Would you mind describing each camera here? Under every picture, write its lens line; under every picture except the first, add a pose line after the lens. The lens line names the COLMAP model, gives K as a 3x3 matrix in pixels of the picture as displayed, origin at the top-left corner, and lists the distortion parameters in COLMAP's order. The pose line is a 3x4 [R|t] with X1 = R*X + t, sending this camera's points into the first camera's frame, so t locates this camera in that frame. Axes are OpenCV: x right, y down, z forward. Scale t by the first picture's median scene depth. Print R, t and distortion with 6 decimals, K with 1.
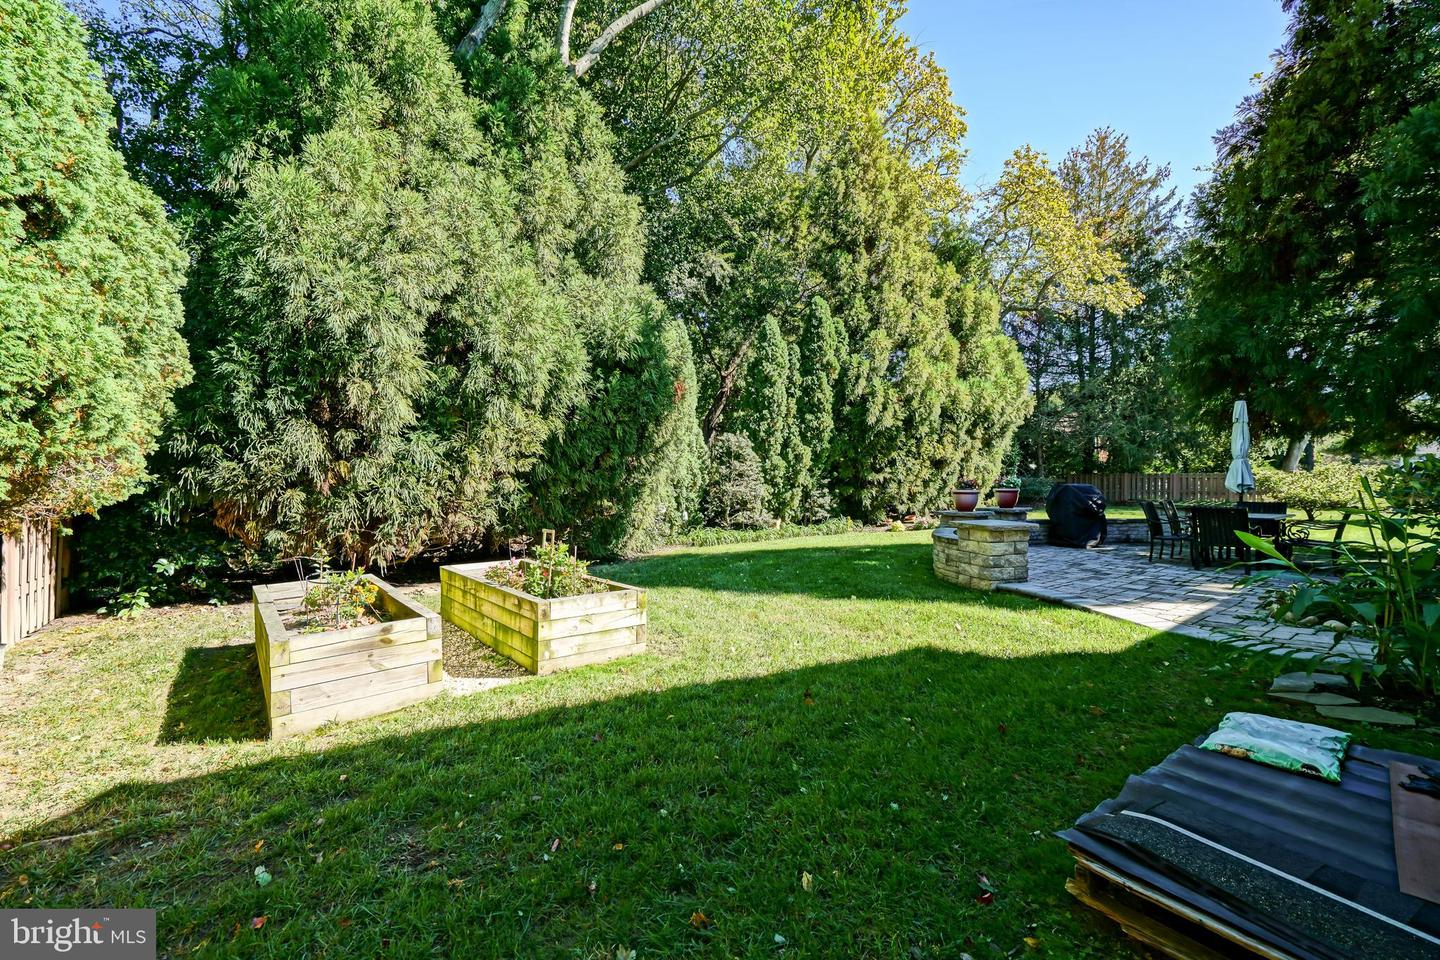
lens RADIAL K [[649.1, 0, 692.5], [0, 649.1, 475.7], [0, 0, 1]] dist [0.033394, 0.001444]
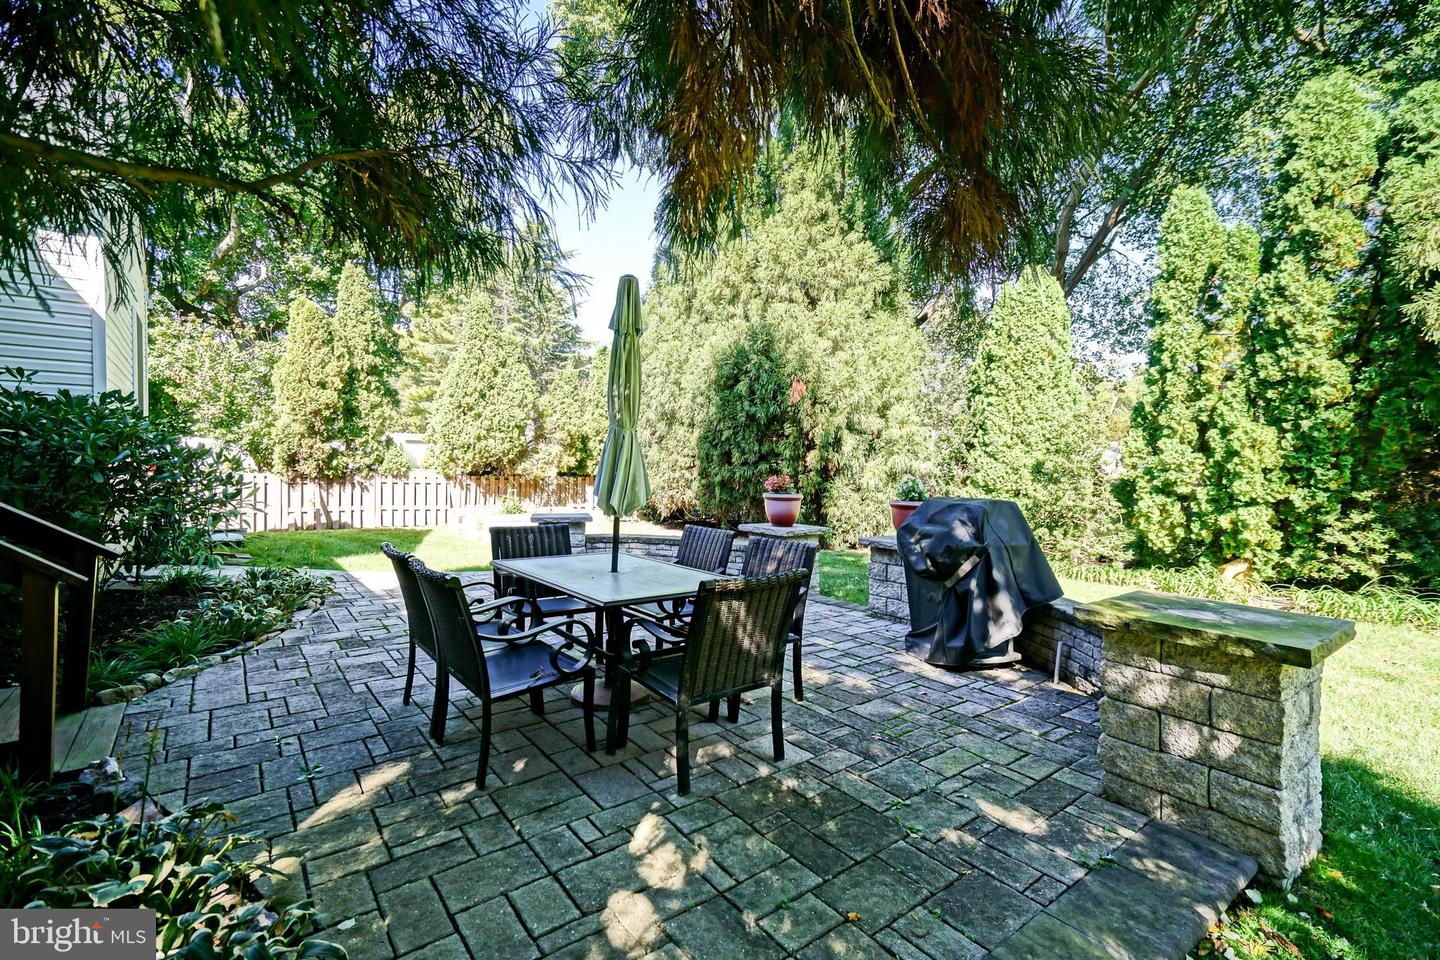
lens RADIAL K [[649.1, 0, 709.5], [0, 649.1, 484.9], [0, 0, 1]] dist [0.033394, 0.001444]
pose [[-0.075827, 0.024333, -0.996824, 0.684971], [-0.027258, 0.999278, 0.026467, -0.000030], [0.996748, 0.029178, -0.075109, 0.615281]]
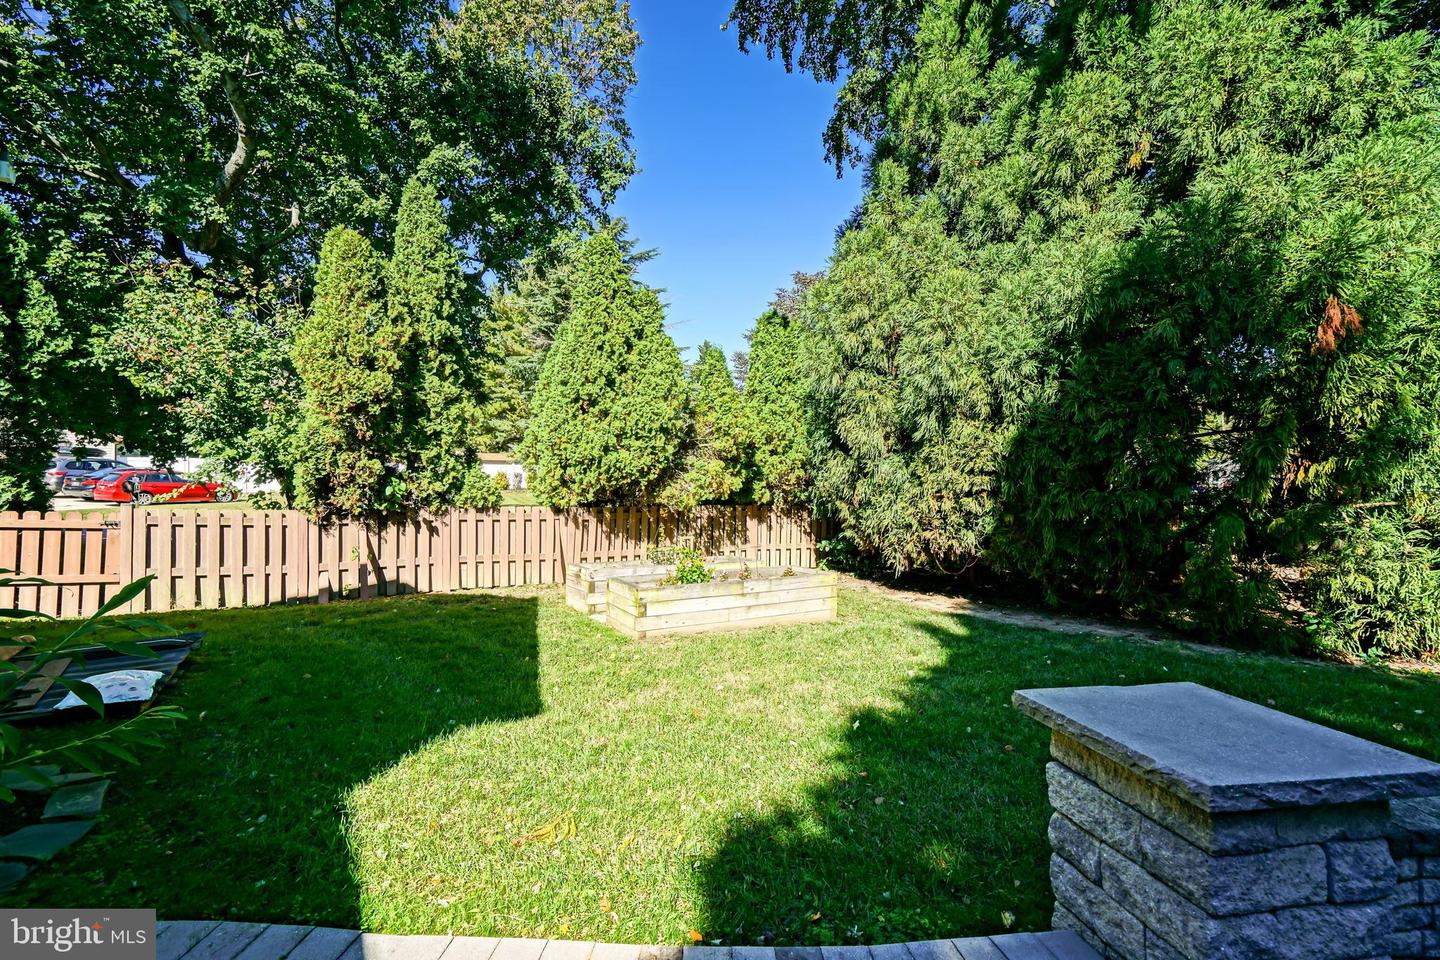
lens RADIAL K [[649.1, 0, 708.2], [0, 649.1, 484.9], [0, 0, 1]] dist [0.033394, 0.001444]
pose [[-0.164245, -0.000226, -0.986419, 0.358545], [-0.016295, 0.999864, 0.002484, -0.003211], [0.986285, 0.016481, -0.164227, 0.411204]]
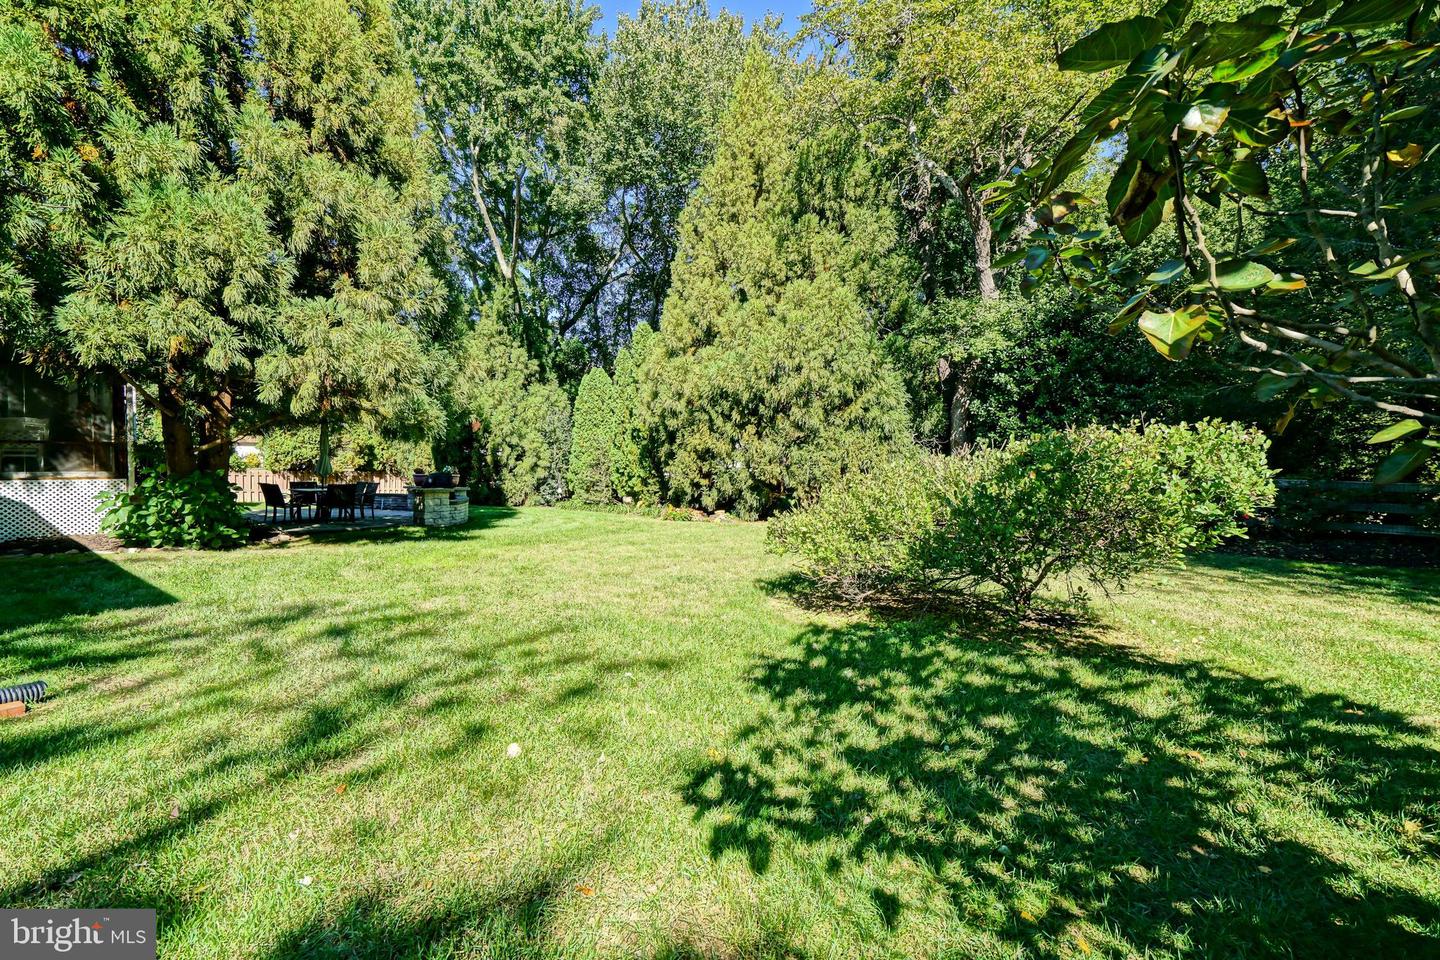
lens RADIAL K [[649.1, 0, 728.4], [0, 649.1, 474.3], [0, 0, 1]] dist [0.033394, 0.001444]
pose [[0.151202, 0.006528, -0.988481, 1.452616], [-0.016631, 0.999853, 0.004060, 0.005960], [0.988363, 0.015826, 0.151289, 0.981924]]
